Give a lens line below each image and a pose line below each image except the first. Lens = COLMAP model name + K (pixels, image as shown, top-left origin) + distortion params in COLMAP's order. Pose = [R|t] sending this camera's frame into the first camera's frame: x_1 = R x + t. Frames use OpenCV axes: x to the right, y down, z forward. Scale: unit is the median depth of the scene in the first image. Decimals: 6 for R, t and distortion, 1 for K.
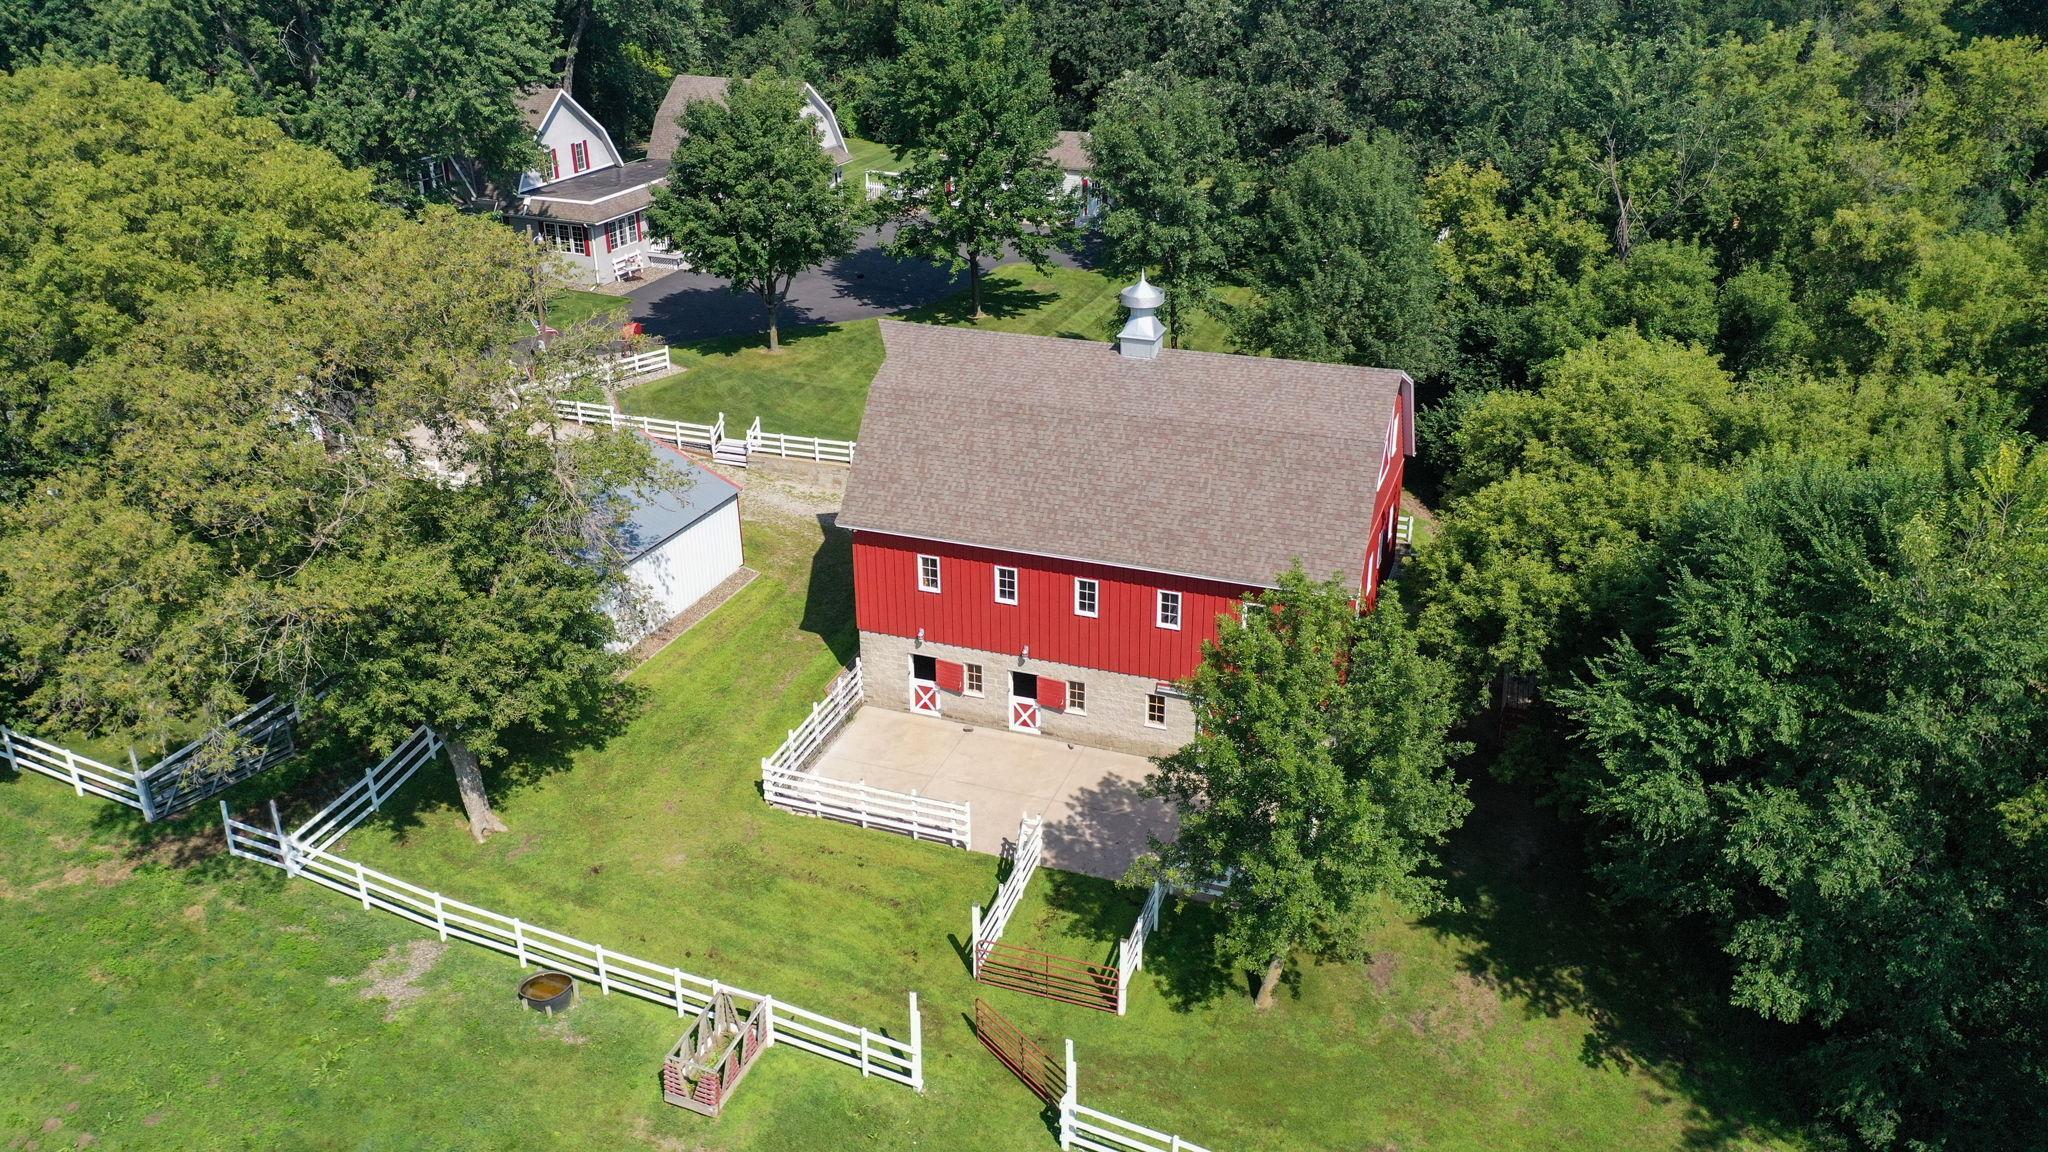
lens RADIAL K [[1610.9, 0, 1034.4], [0, 1610.9, 581.8], [0, 0, 1]] dist [0.023902, -0.002652]
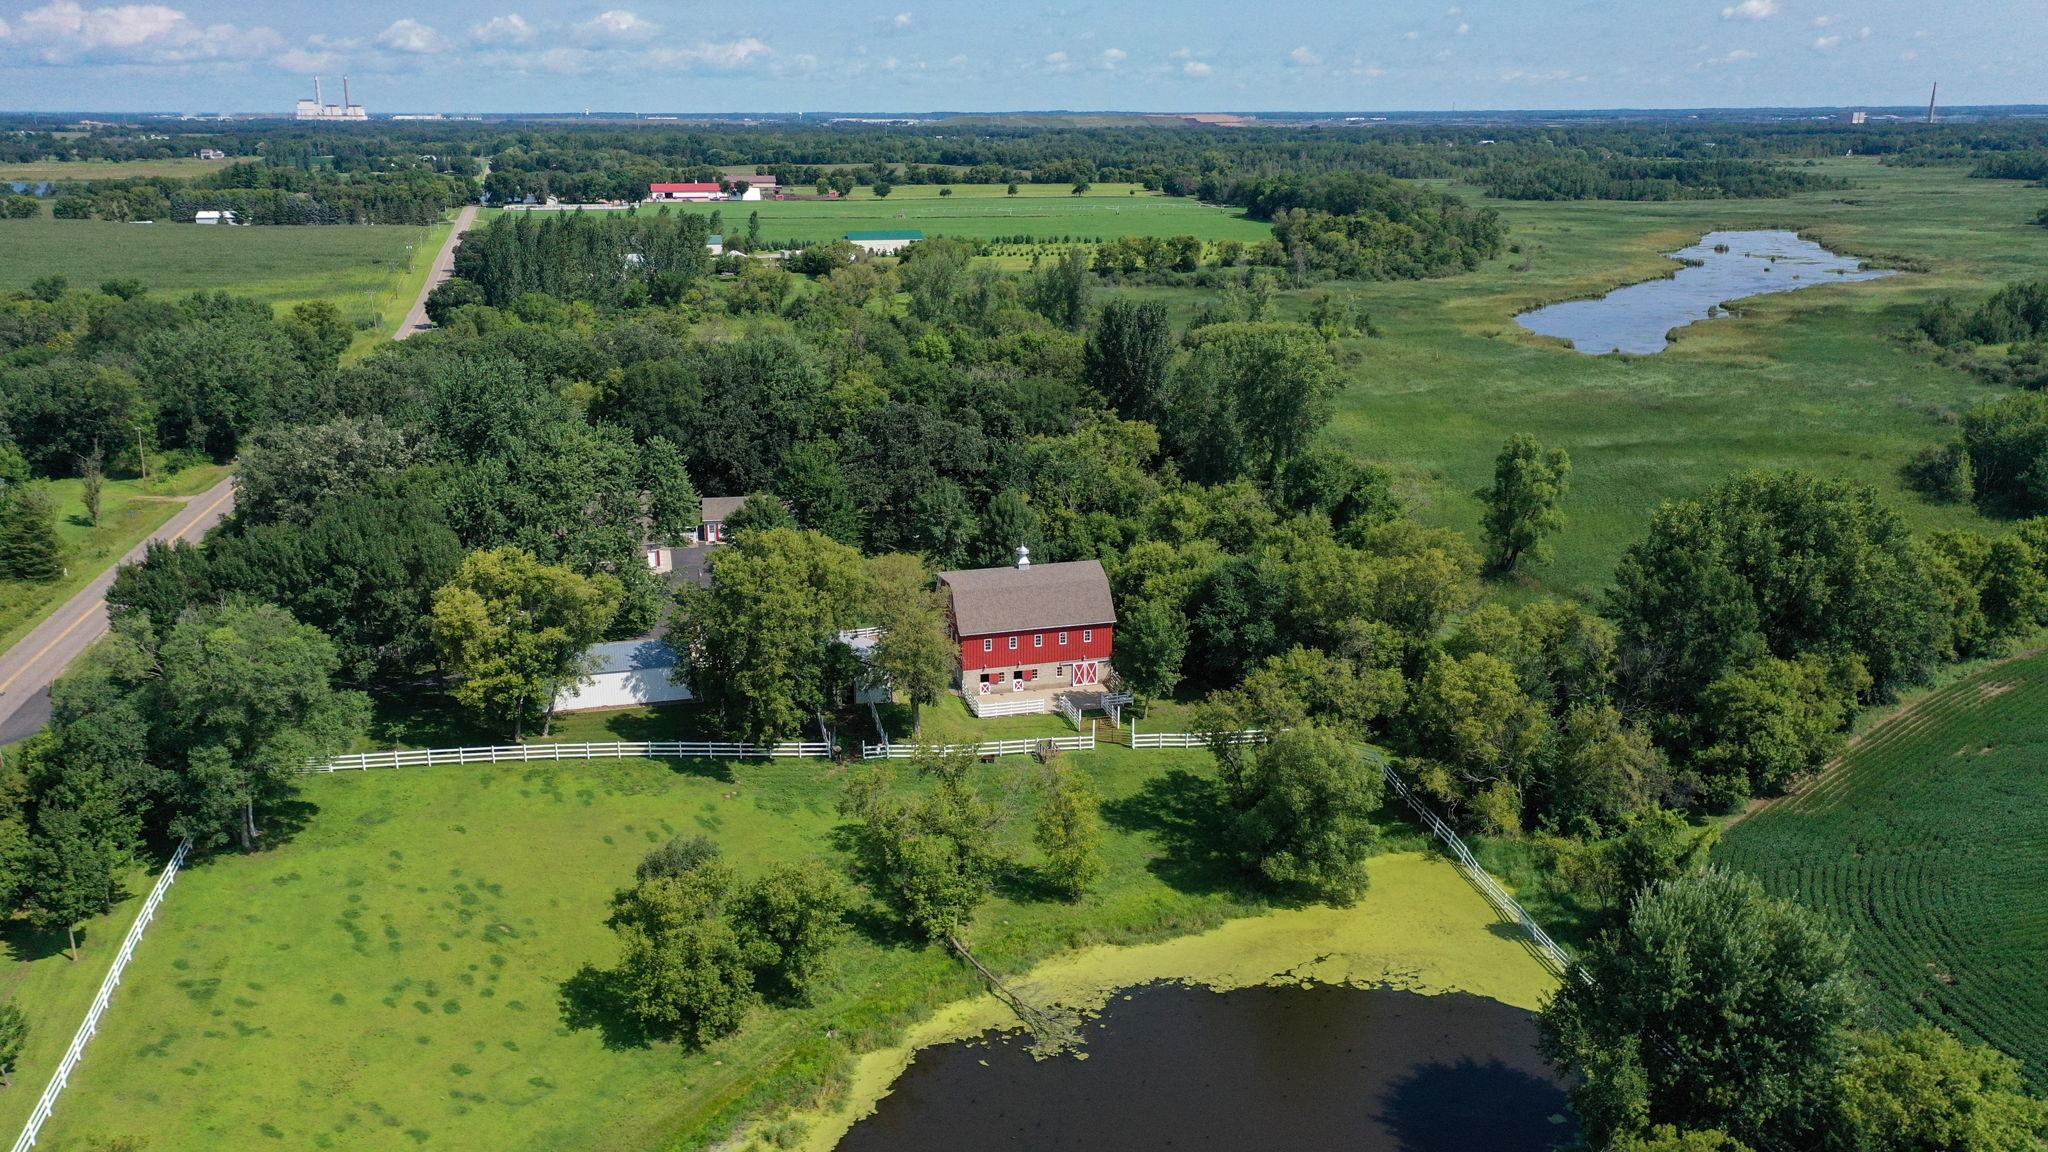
lens RADIAL K [[1610.9, 0, 1020.1], [0, 1610.9, 579.6], [0, 0, 1]] dist [0.023902, -0.002652]
pose [[0.811615, -0.157242, 0.562634, -1.738428], [0.247942, 0.964767, -0.088035, 0.161321], [-0.528967, 0.210951, 0.822006, -1.627896]]
